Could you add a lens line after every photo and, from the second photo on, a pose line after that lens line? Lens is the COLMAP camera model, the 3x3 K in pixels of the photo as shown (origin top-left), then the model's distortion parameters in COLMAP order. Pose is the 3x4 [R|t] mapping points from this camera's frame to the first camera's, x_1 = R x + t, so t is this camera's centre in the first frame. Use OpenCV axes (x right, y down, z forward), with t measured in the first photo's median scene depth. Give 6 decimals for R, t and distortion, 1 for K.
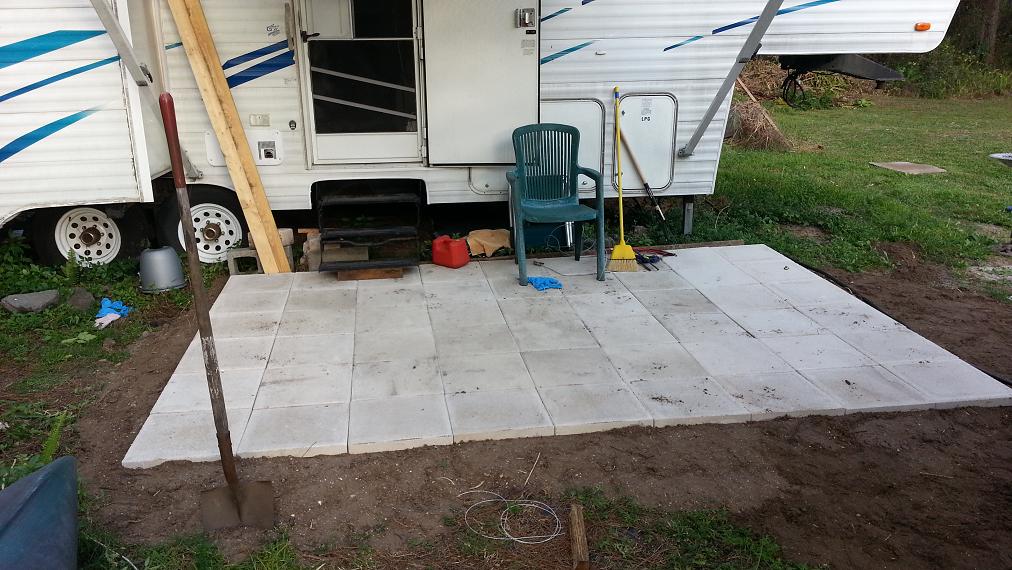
lens RADIAL K [[820.3, 0, 497.5], [0, 820.3, 286.2], [0, 0, 1]] dist [0.075392, -0.110495]
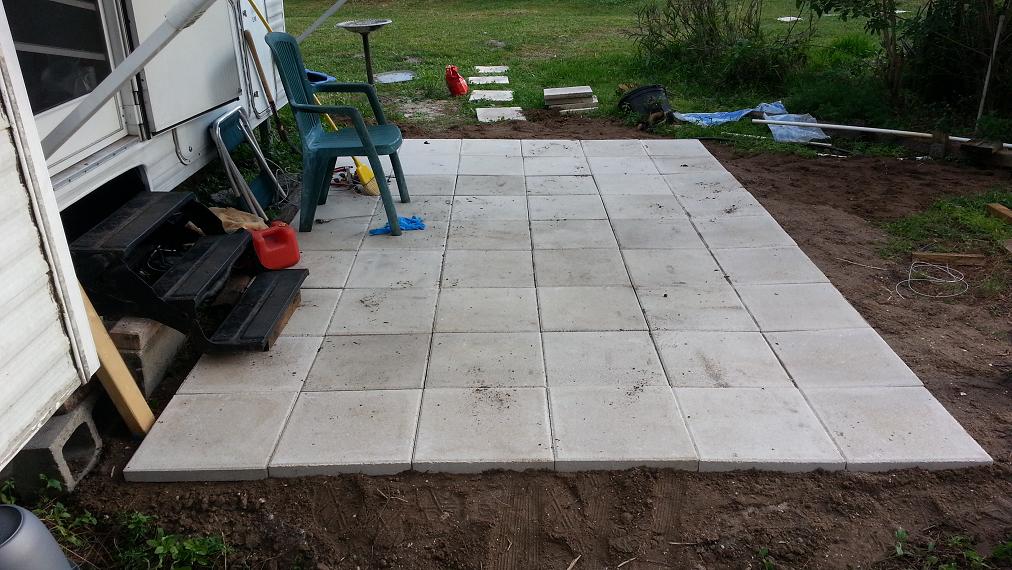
lens RADIAL K [[820.3, 0, 498.8], [0, 820.3, 282.9], [0, 0, 1]] dist [0.075392, -0.110495]
pose [[0.141709, -0.392424, 0.908803, -0.723352], [0.313107, 0.888702, 0.334922, -0.203851], [-0.939086, 0.237091, 0.248807, 0.764305]]
